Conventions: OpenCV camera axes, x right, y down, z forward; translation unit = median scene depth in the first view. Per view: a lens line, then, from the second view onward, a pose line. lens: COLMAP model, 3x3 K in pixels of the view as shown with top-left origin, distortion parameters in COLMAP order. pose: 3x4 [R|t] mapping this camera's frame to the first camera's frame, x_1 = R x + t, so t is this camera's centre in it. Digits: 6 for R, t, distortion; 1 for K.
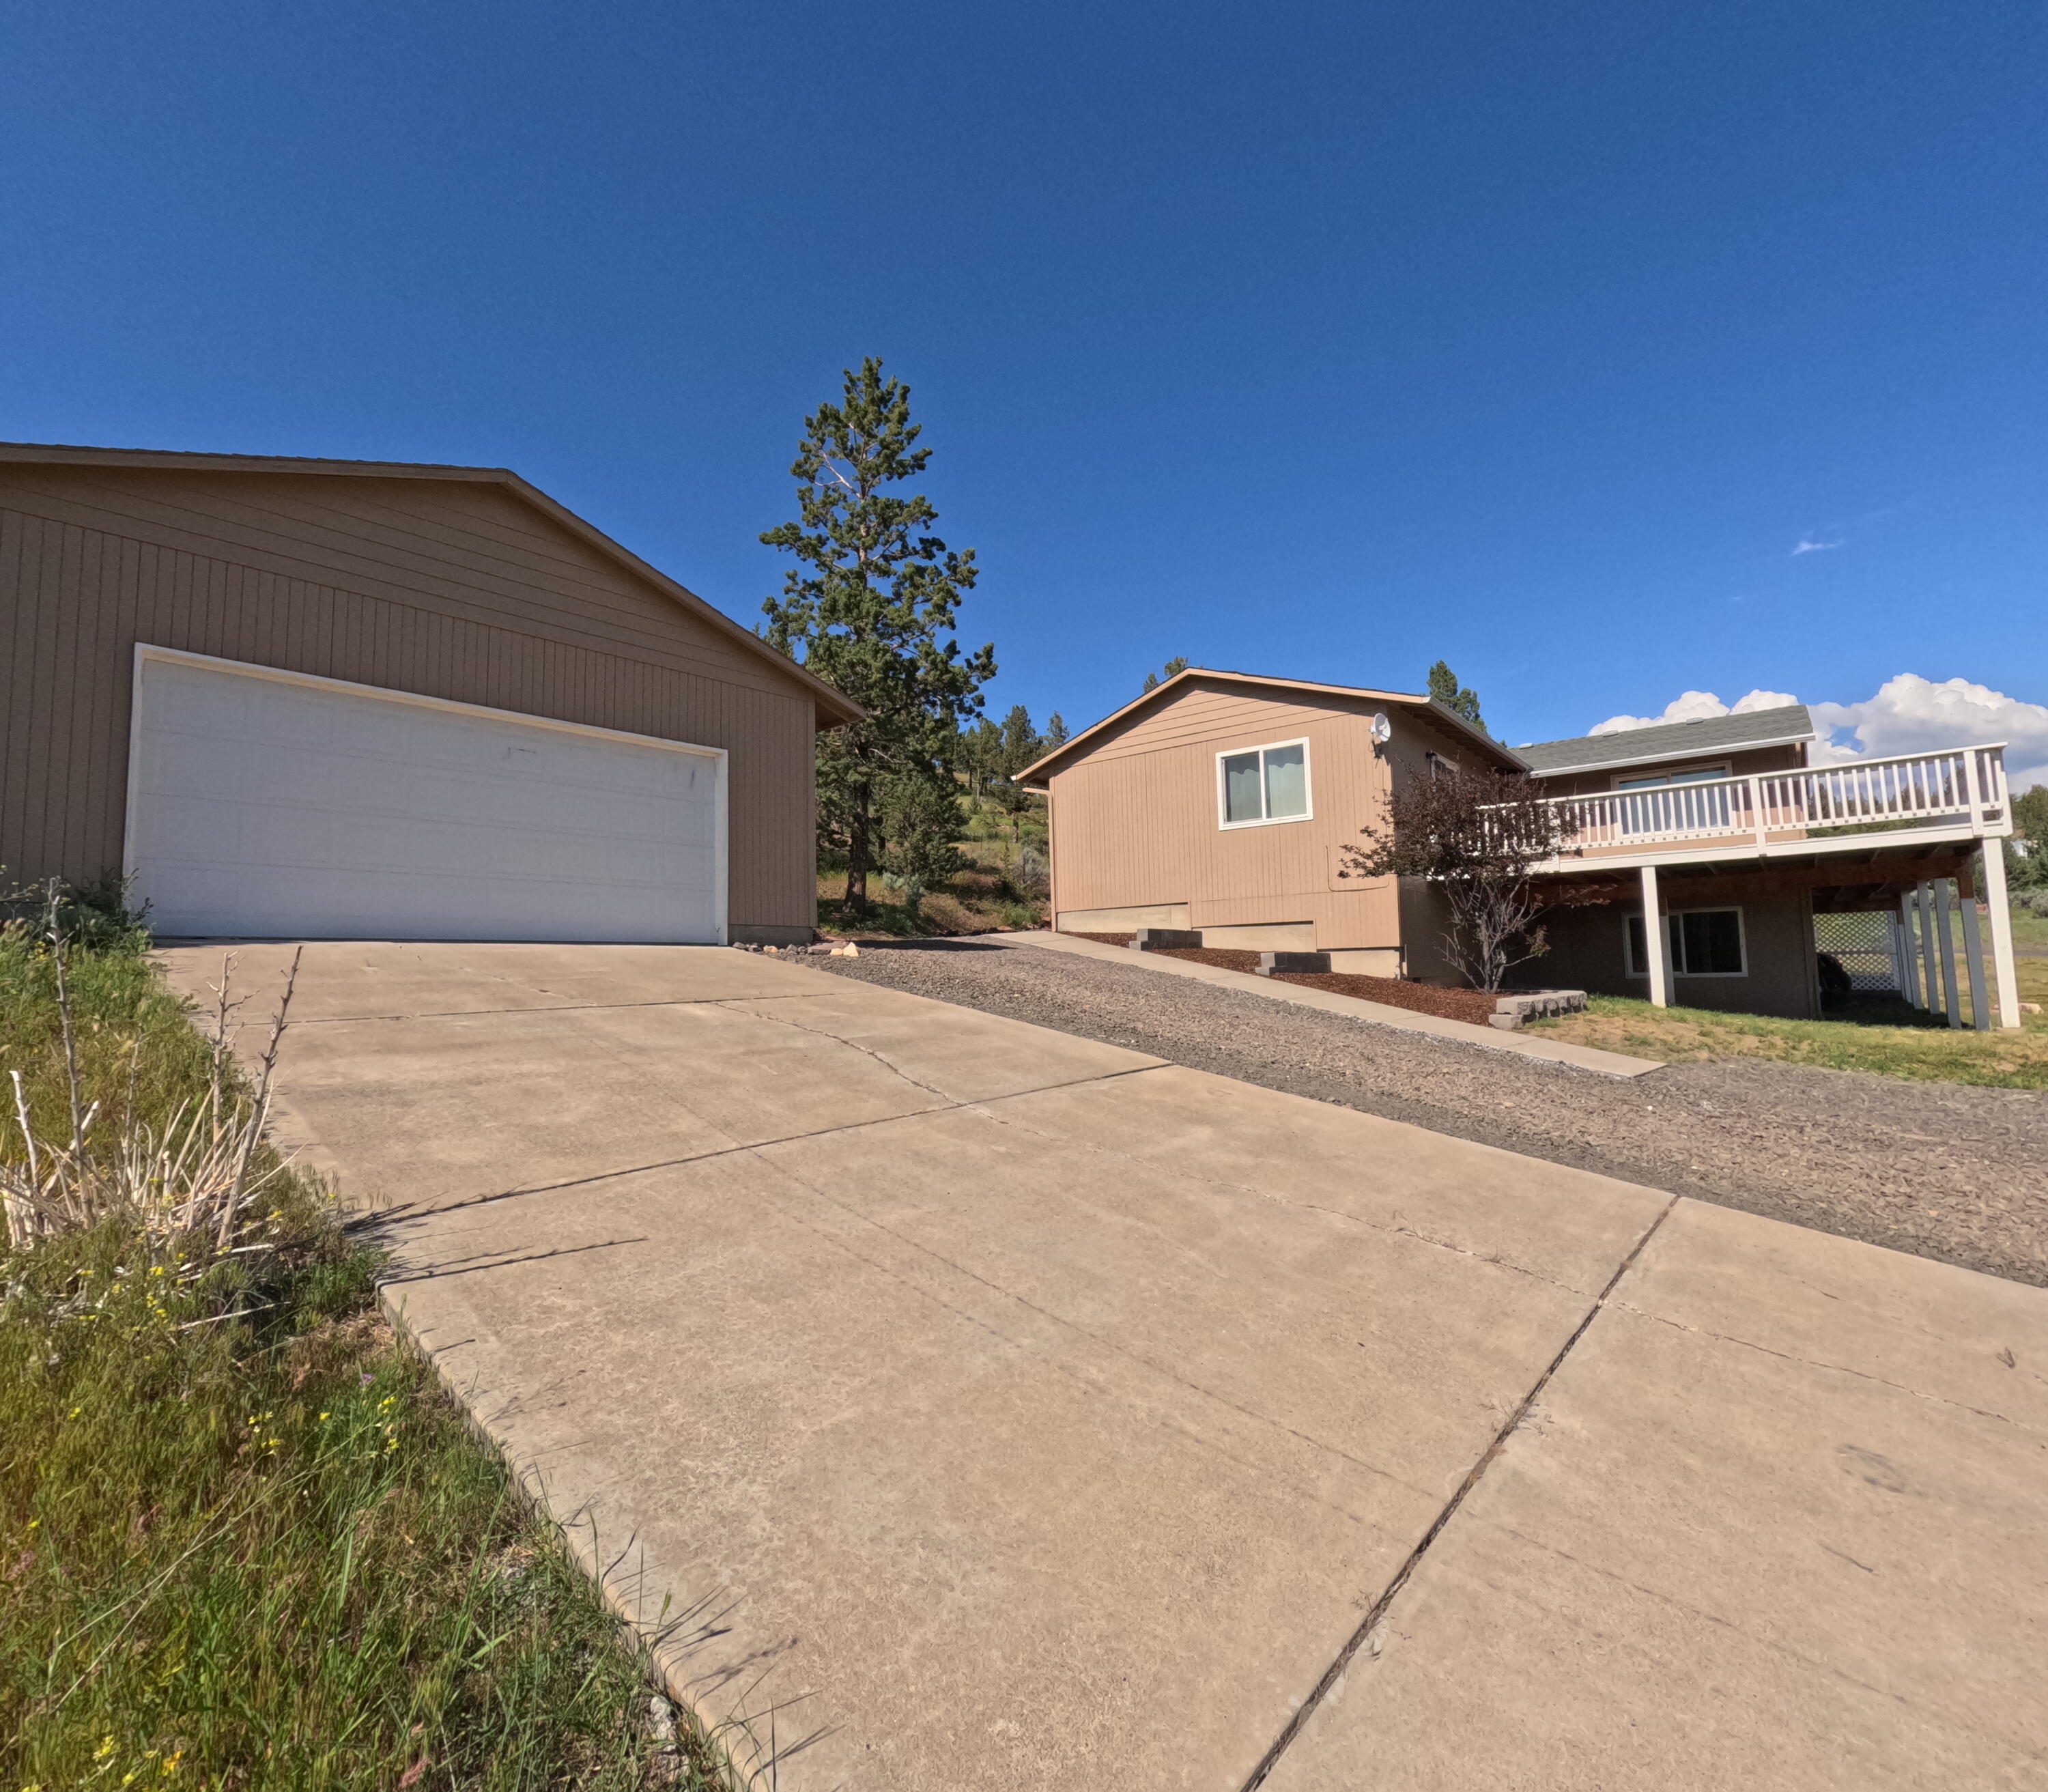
lens RADIAL K [[989.9, 0, 1024.0], [0, 989.9, 896.0], [0, 0, 1]] dist [-0.001191, -0.000254]
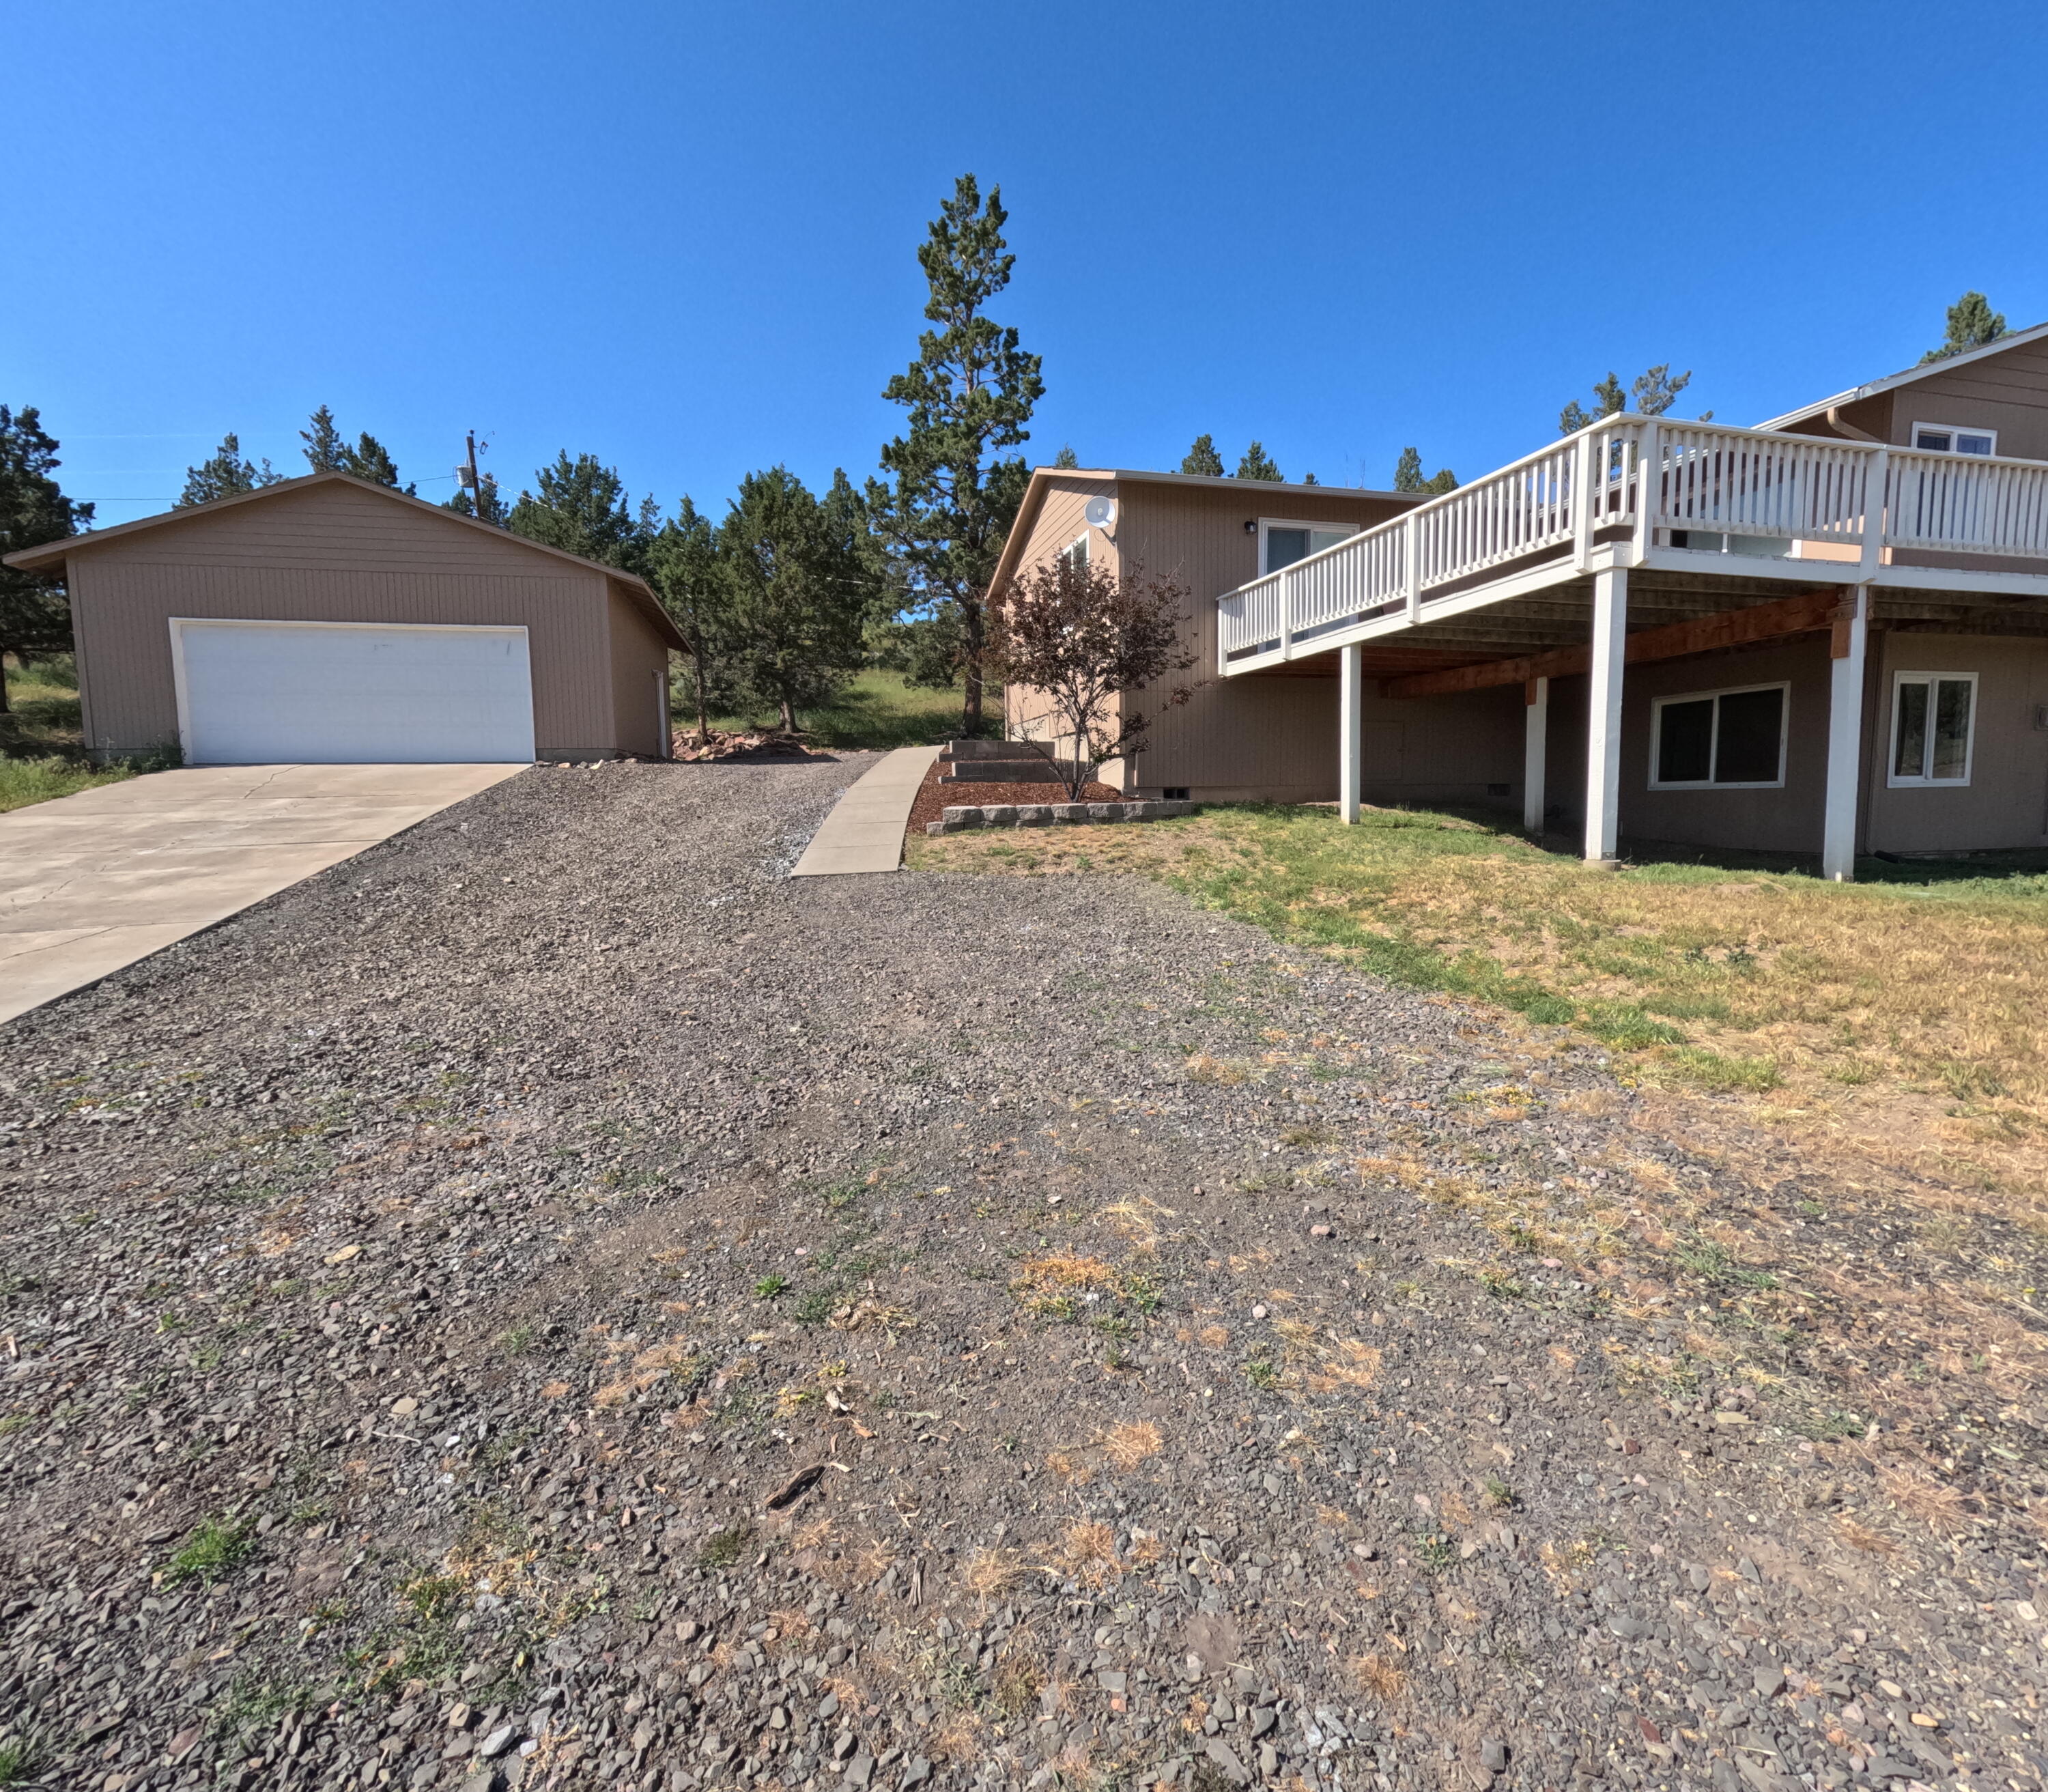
lens RADIAL K [[989.9, 0, 1024.0], [0, 989.9, 896.0], [0, 0, 1]] dist [-0.001191, -0.000254]
pose [[0.800407, 0.067023, -0.595698, 0.968291], [0.047091, 0.983629, 0.173944, 0.017181], [0.597604, -0.167278, 0.784148, 0.206940]]
